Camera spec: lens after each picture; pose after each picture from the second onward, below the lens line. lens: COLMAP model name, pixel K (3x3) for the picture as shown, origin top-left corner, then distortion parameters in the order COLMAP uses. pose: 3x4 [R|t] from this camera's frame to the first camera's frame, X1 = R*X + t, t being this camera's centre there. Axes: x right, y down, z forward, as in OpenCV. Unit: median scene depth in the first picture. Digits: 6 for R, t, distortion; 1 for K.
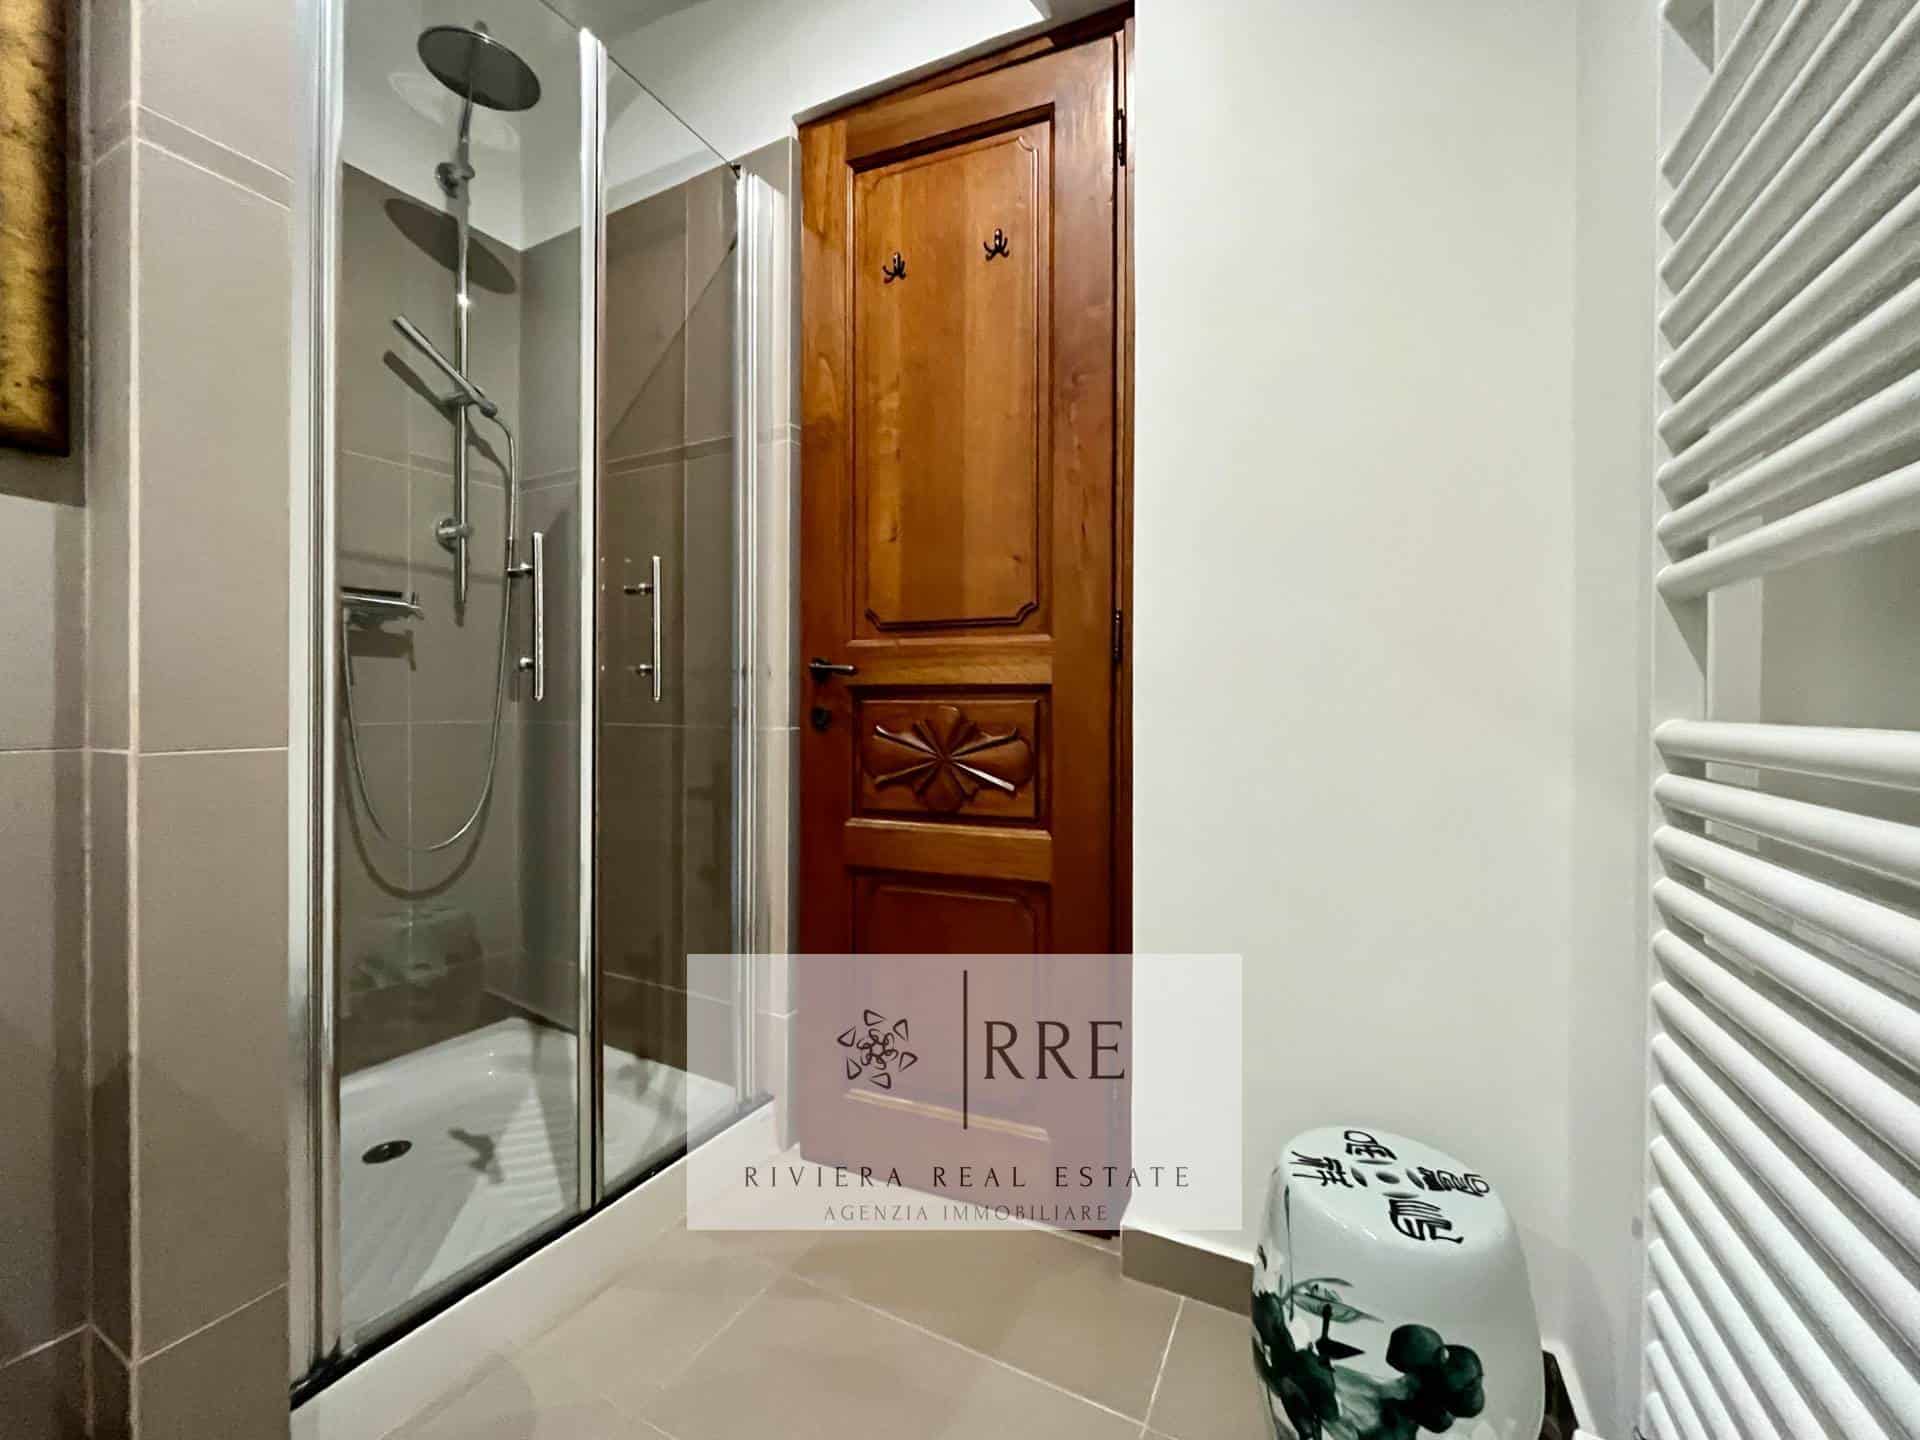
lens RADIAL K [[857.7, 0, 941.5], [0, 857.7, 715.8], [0, 0, 1]] dist [-0.002943, -0.000512]
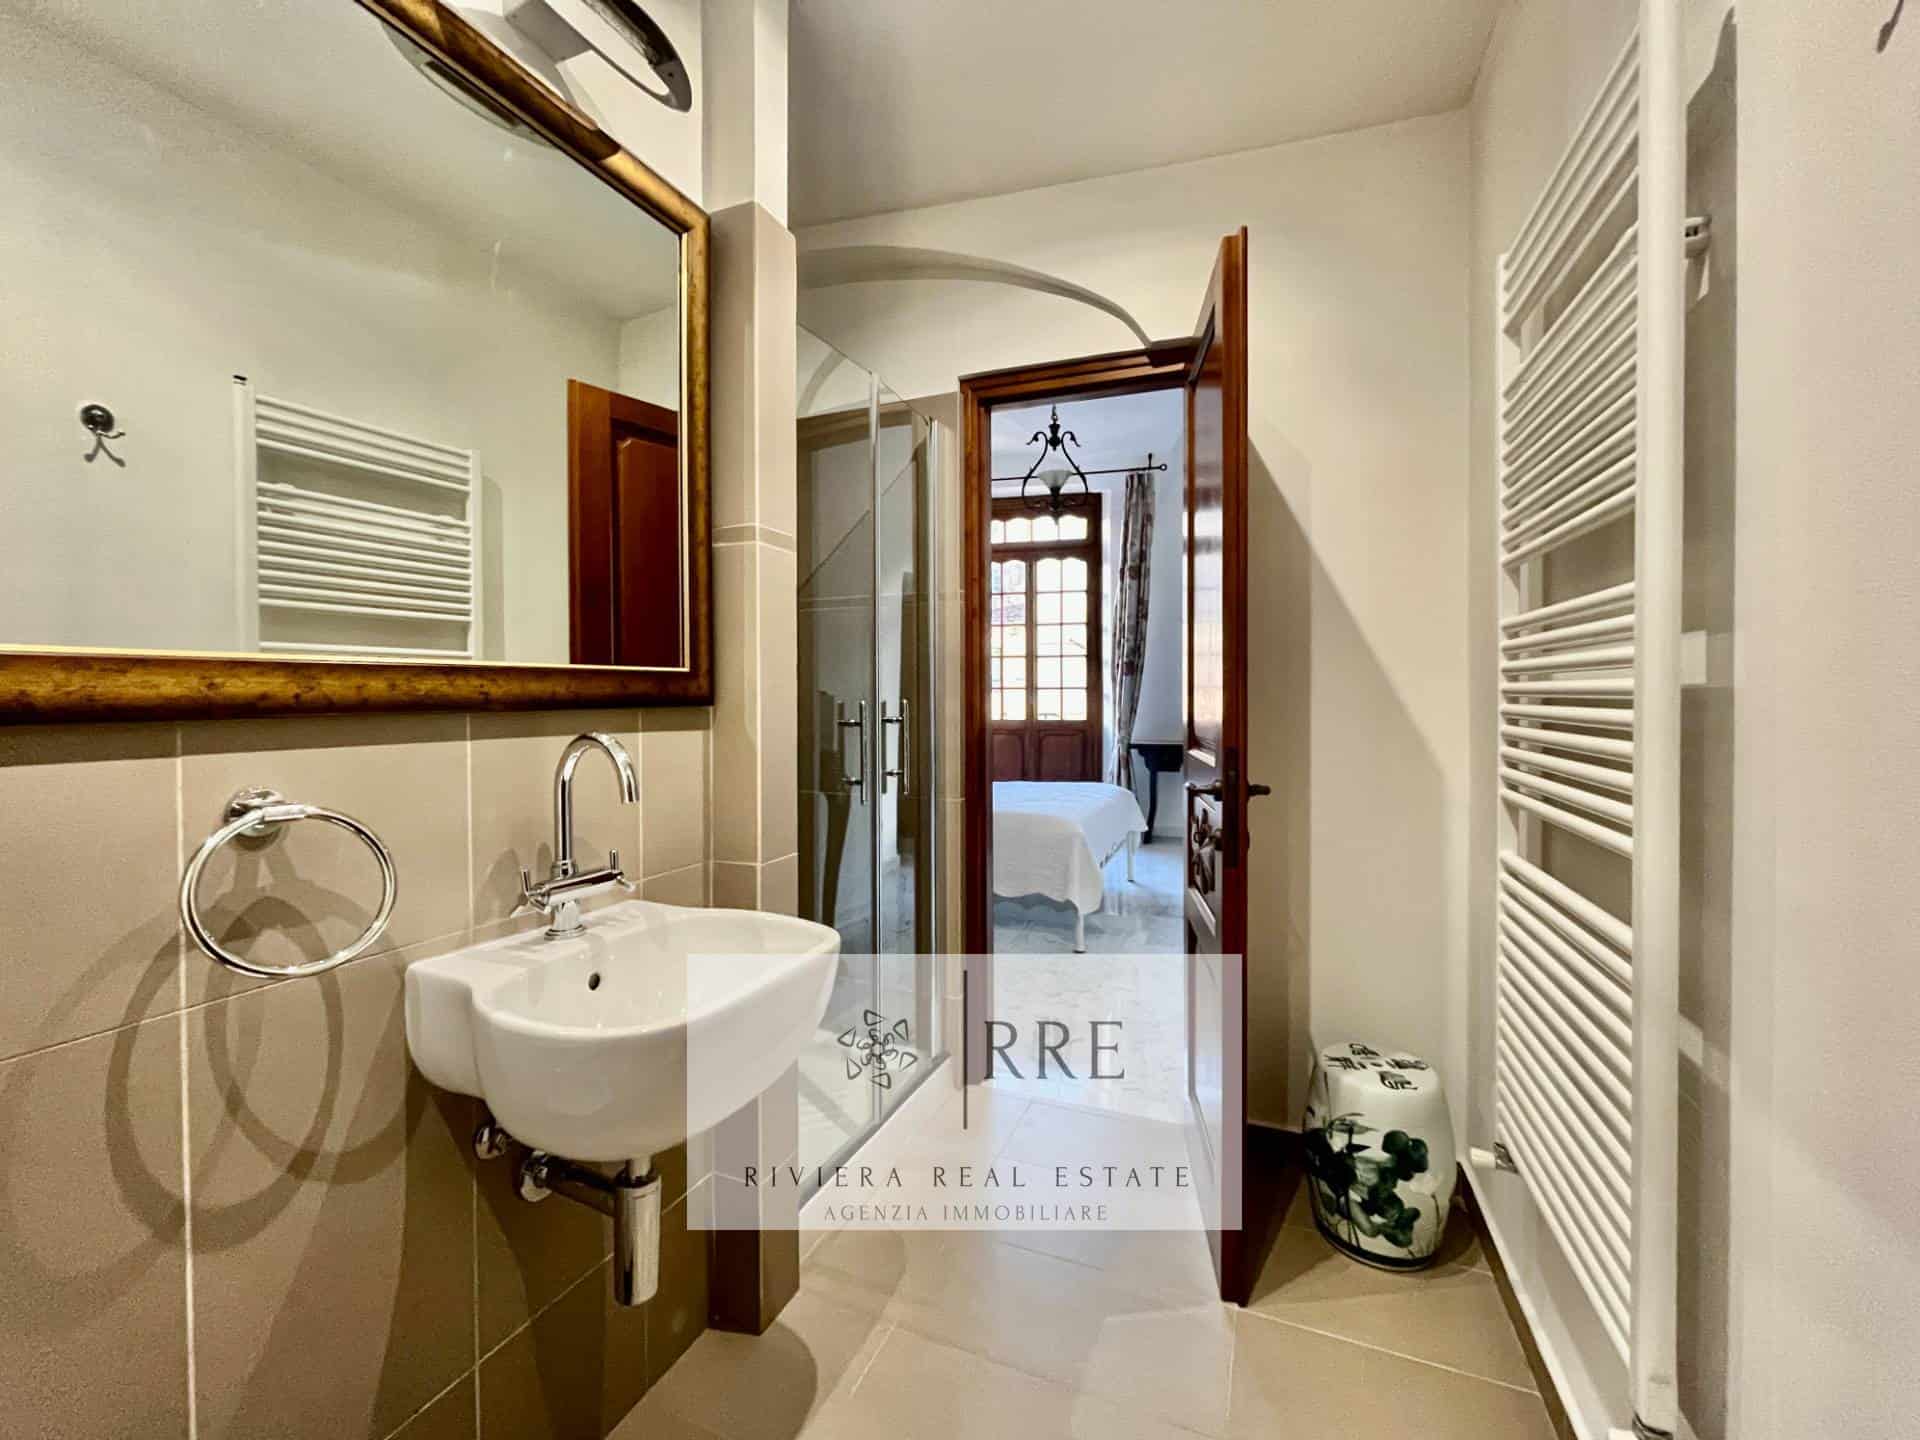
lens RADIAL K [[810.1, 0, 981.4], [0, 810.1, 723.4], [0, 0, 1]] dist [-0.001049, -0.000381]
pose [[0.996046, -0.010050, 0.088264, -0.548128], [0.009603, 0.999939, 0.005484, -0.253137], [-0.088314, -0.004614, 0.996082, -0.769486]]
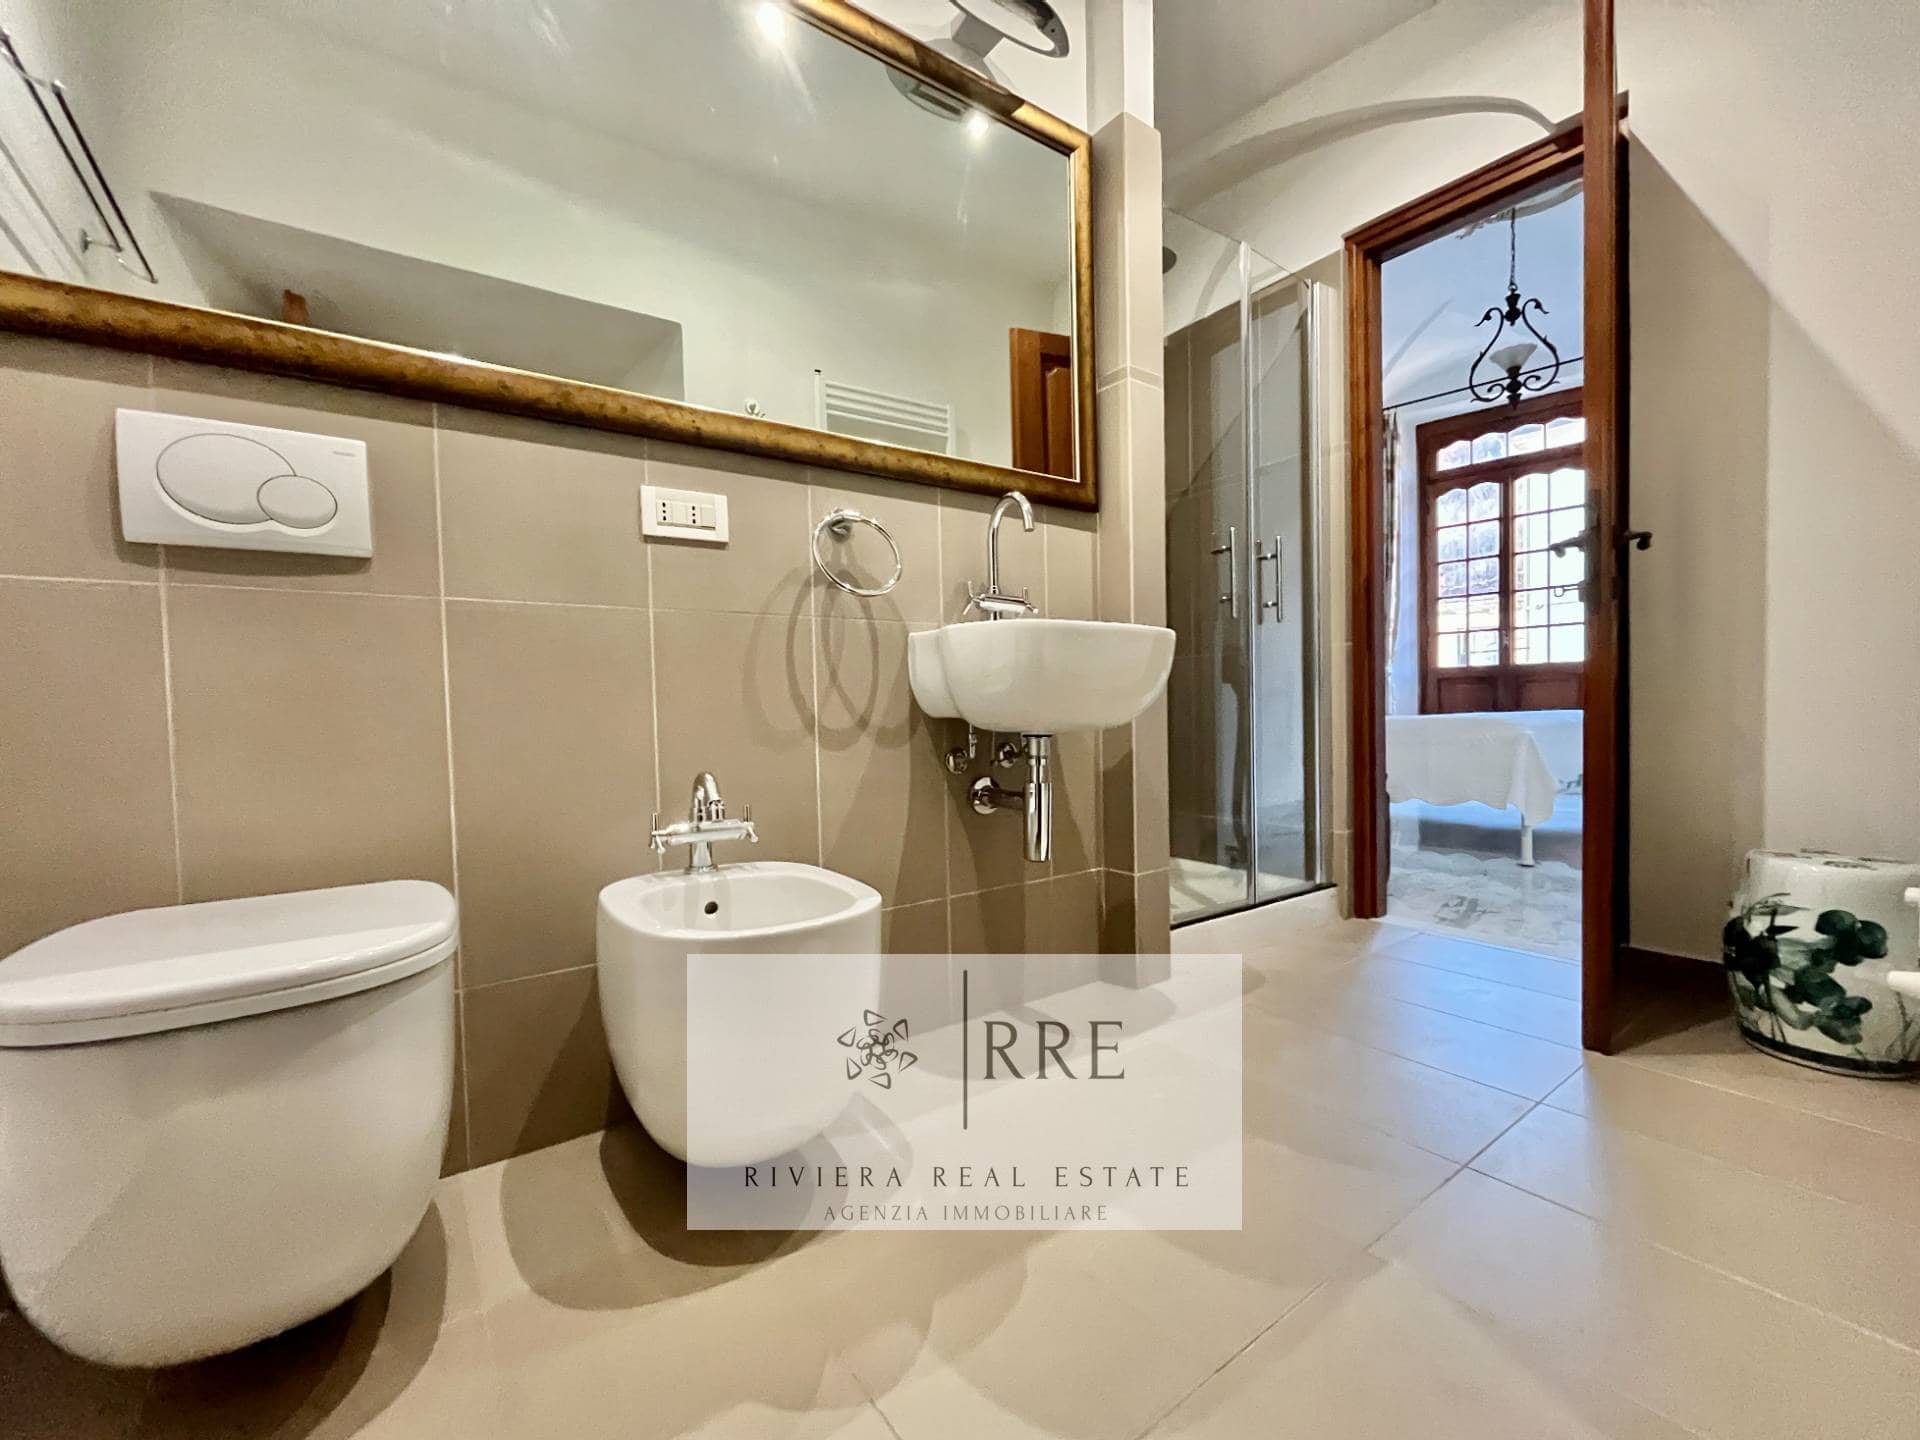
lens RADIAL K [[810.1, 0, 981.4], [0, 810.1, 723.4], [0, 0, 1]] dist [-0.001049, -0.000381]
pose [[0.901209, -0.014064, -0.433156, -0.291491], [0.024139, 0.999551, 0.017769, 0.243649], [0.432712, -0.026470, 0.901144, -1.194718]]
